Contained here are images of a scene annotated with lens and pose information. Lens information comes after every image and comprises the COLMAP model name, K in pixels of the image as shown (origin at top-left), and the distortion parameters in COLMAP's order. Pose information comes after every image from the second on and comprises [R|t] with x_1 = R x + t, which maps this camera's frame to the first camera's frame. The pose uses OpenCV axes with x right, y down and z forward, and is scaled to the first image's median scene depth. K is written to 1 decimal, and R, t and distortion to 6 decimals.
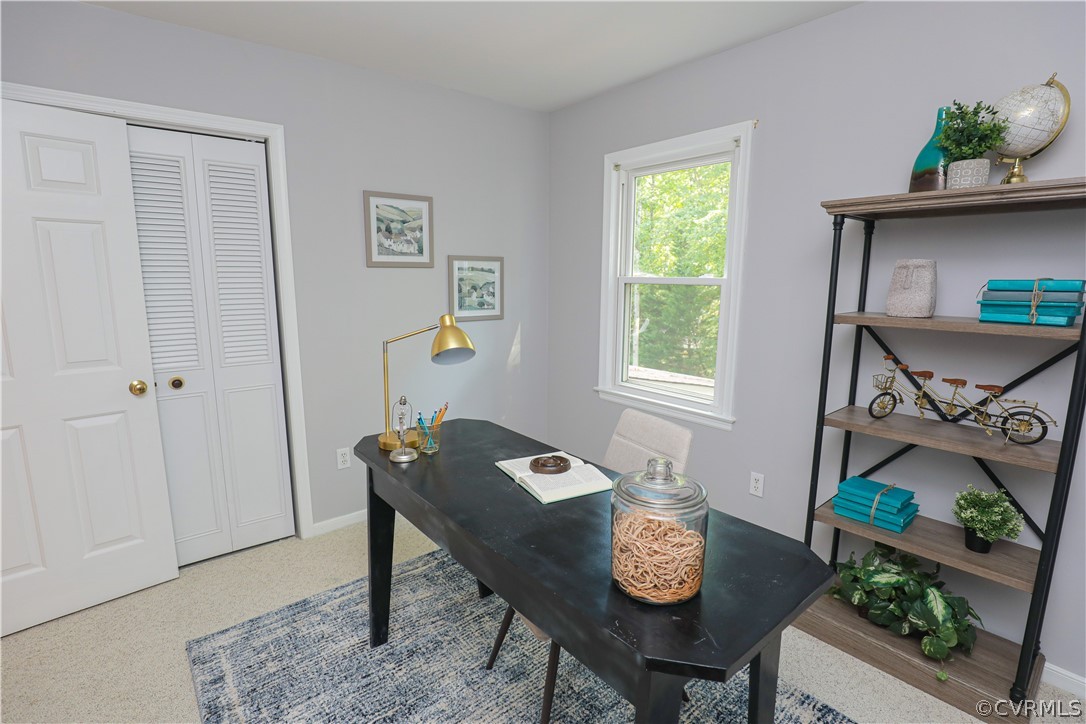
lens RADIAL K [[514.4, 0, 541.2], [0, 514.4, 365.8], [0, 0, 1]] dist [-0.038869, 0.007731]
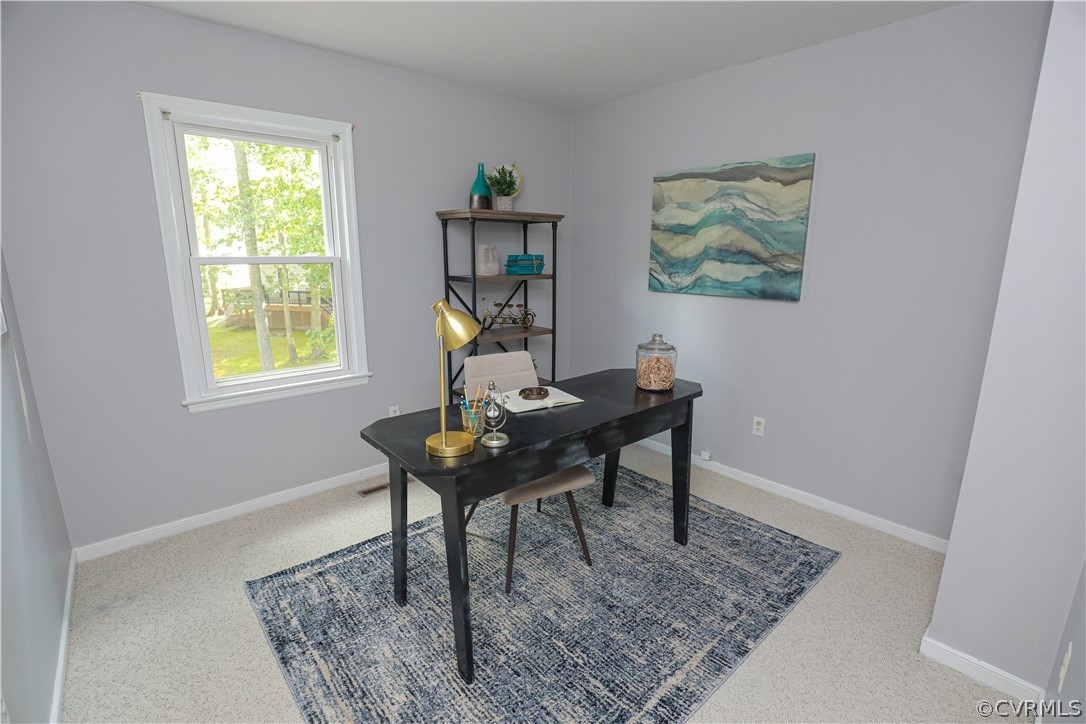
lens RADIAL K [[514.4, 0, 541.2], [0, 514.4, 365.8], [0, 0, 1]] dist [-0.038869, 0.007731]
pose [[-0.026639, -0.215350, 0.976173, -0.887752], [0.164282, 0.962300, 0.216773, -0.119844], [-0.986054, 0.166143, 0.009743, 0.640063]]
